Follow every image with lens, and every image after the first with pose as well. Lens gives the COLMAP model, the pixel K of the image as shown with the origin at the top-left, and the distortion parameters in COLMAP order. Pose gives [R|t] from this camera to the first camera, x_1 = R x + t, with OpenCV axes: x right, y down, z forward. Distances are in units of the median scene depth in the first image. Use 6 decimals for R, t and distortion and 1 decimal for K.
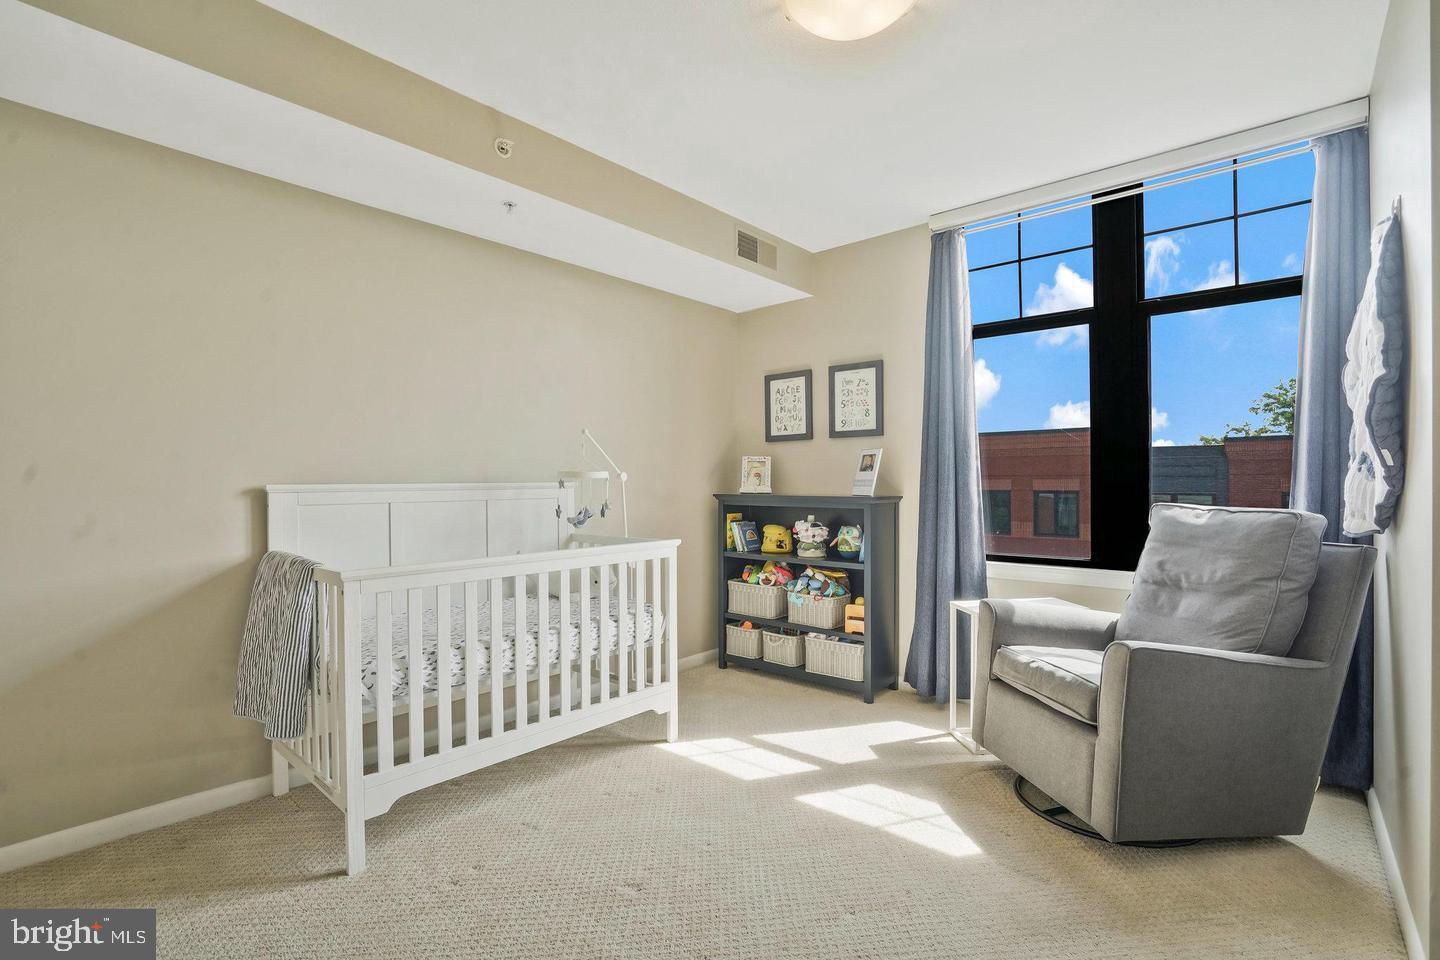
lens RADIAL K [[687.0, 0, 720.0], [0, 687.0, 480.0], [0, 0, 1]] dist [-0.003721, 0.000286]
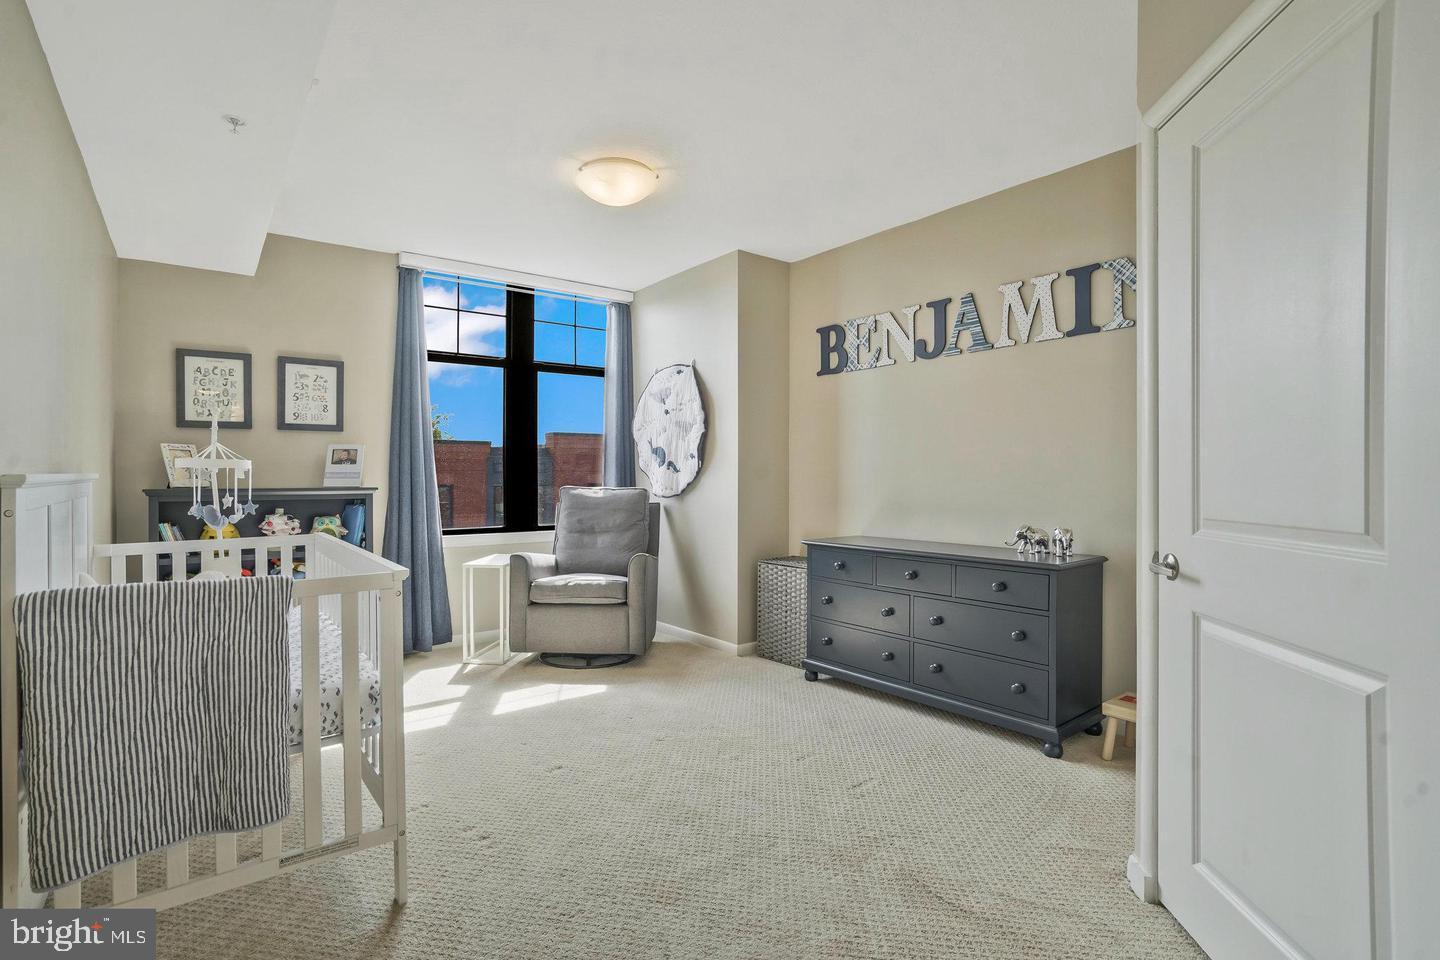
lens RADIAL K [[687.0, 0, 720.0], [0, 687.0, 480.0], [0, 0, 1]] dist [-0.003721, 0.000286]
pose [[0.196453, -0.004685, 0.980502, -0.720469], [0.001508, 0.999989, 0.004476, 0.007321], [-0.980512, 0.000599, 0.196458, 0.212651]]
